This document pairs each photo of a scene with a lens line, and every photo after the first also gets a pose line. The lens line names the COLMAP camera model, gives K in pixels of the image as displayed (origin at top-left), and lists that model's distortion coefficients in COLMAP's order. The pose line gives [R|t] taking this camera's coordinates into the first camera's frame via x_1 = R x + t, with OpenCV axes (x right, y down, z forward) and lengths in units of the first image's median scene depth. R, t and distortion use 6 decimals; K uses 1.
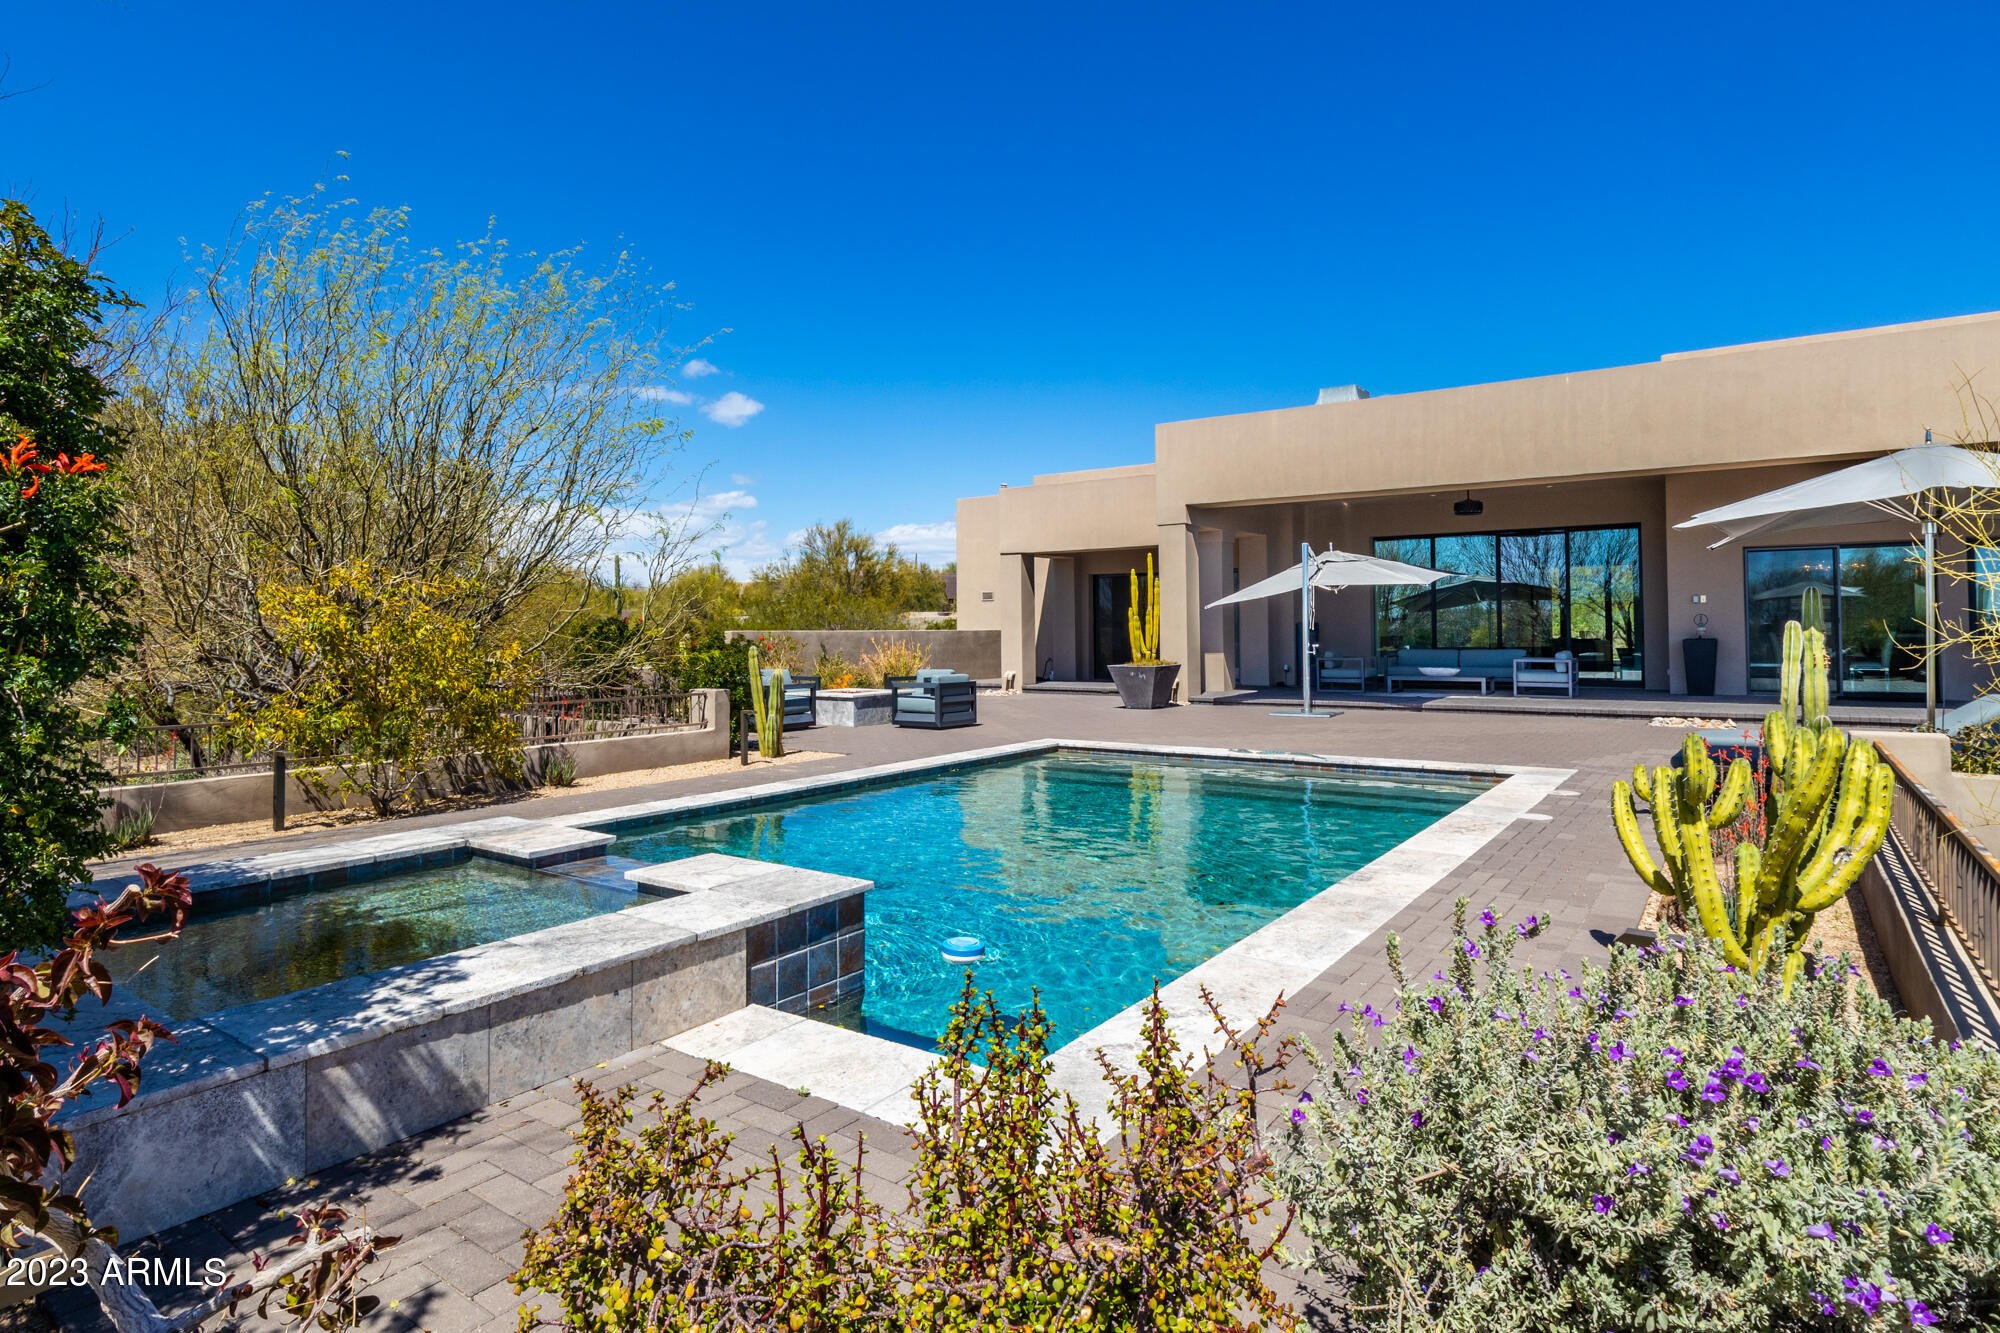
lens RADIAL K [[1084.6, 0, 1001.1], [0, 1084.6, 622.4], [0, 0, 1]] dist [-0.000298, 0.001458]
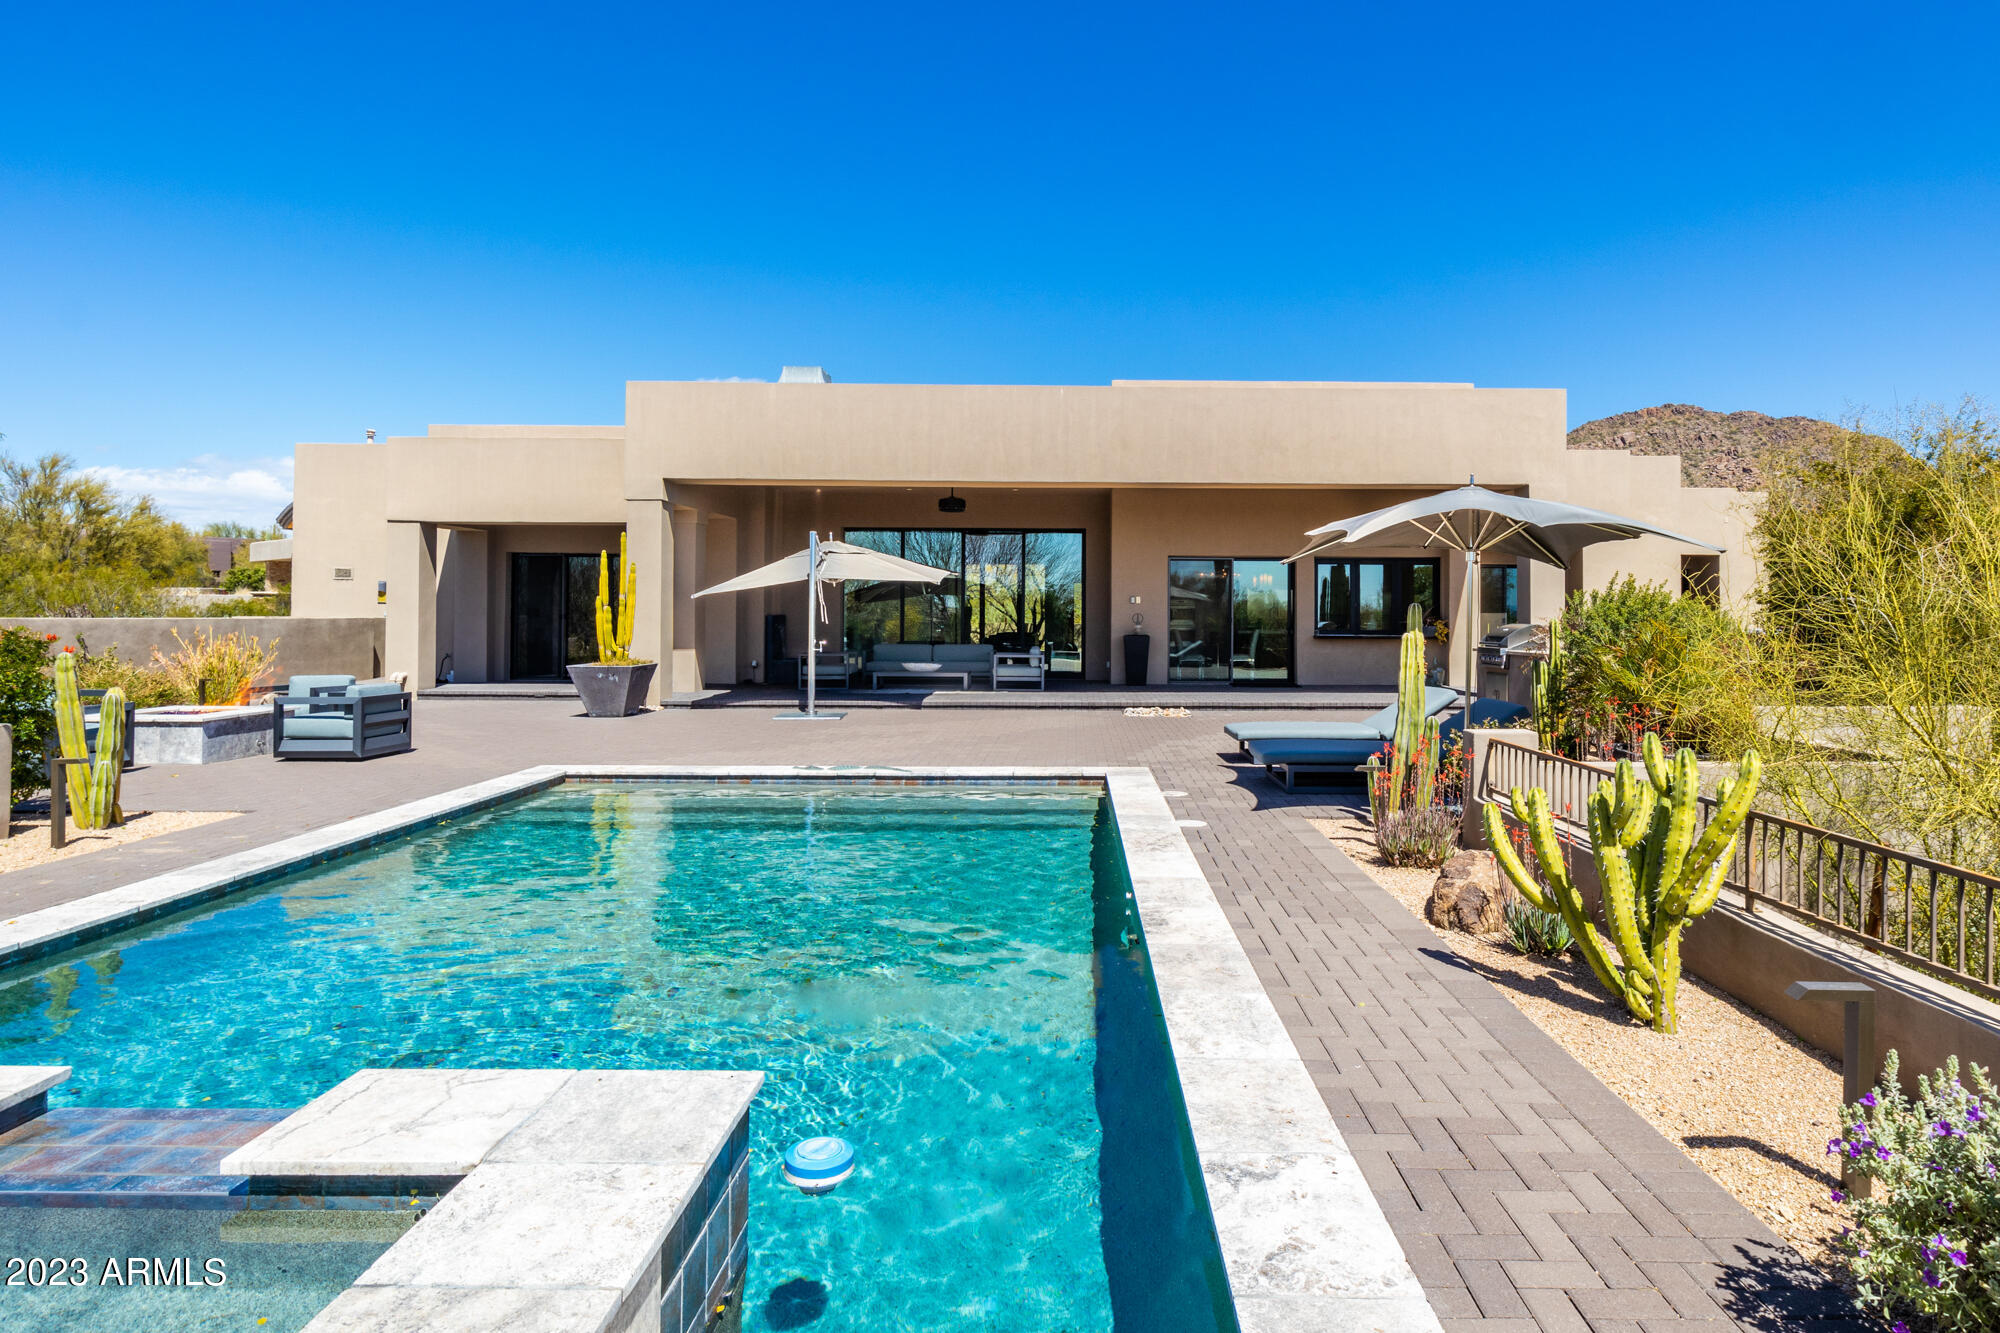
lens RADIAL K [[1084.6, 0, 1001.1], [0, 1084.6, 622.4], [0, 0, 1]] dist [-0.000298, 0.001458]
pose [[0.809874, 0.007098, 0.586562, -0.124241], [-0.016328, 0.999812, 0.010446, -0.007532], [-0.586377, -0.018038, 0.809837, 0.150379]]
